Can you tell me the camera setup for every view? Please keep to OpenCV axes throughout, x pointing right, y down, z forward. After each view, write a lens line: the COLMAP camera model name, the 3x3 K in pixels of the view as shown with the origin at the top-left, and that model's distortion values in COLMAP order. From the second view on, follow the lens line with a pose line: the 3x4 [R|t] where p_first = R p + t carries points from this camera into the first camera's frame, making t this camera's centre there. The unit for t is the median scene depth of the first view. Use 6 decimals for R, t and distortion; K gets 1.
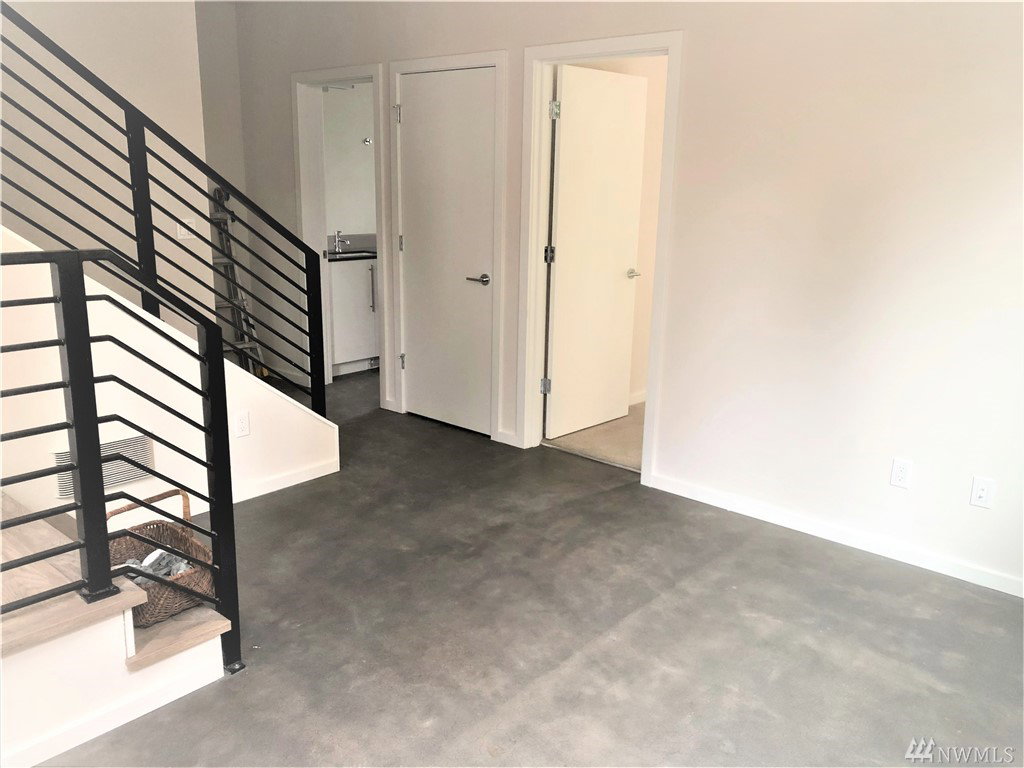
lens RADIAL K [[837.6, 0, 509.3], [0, 837.6, 381.5], [0, 0, 1]] dist [-0.007752, 0.004148]
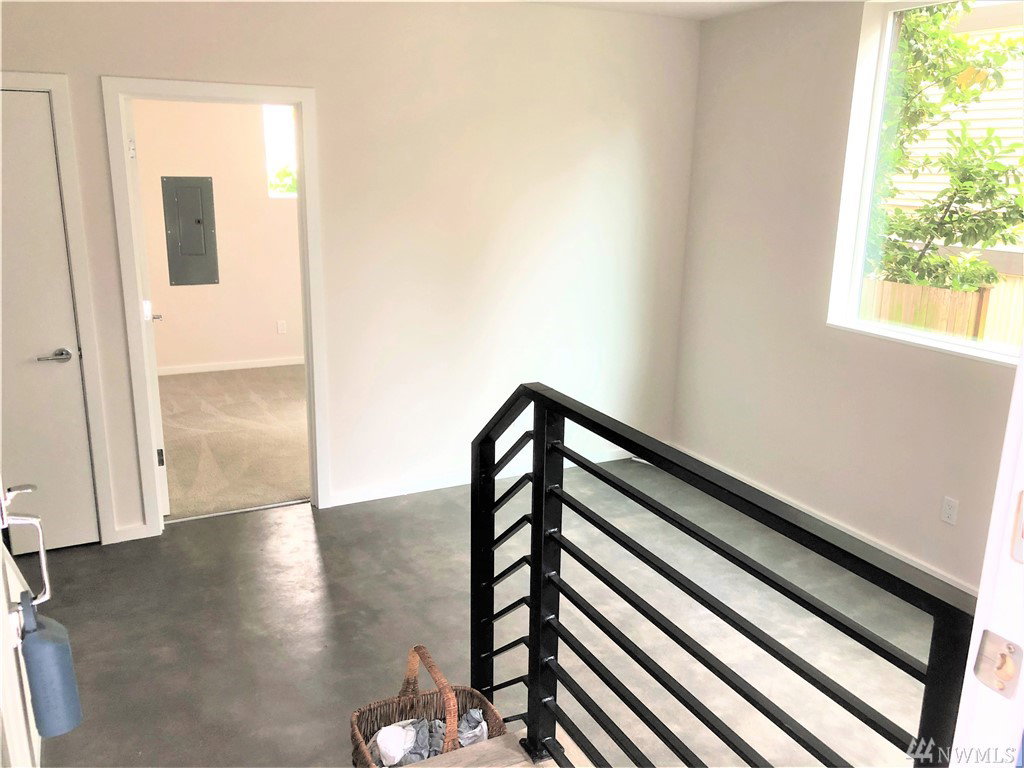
lens RADIAL K [[837.6, 0, 508.9], [0, 837.6, 385.6], [0, 0, 1]] dist [-0.007752, 0.004148]
pose [[0.377654, -0.247703, 0.892200, -0.690259], [0.223299, 0.959479, 0.171864, -0.162225], [-0.898618, 0.134322, 0.417663, 0.351851]]
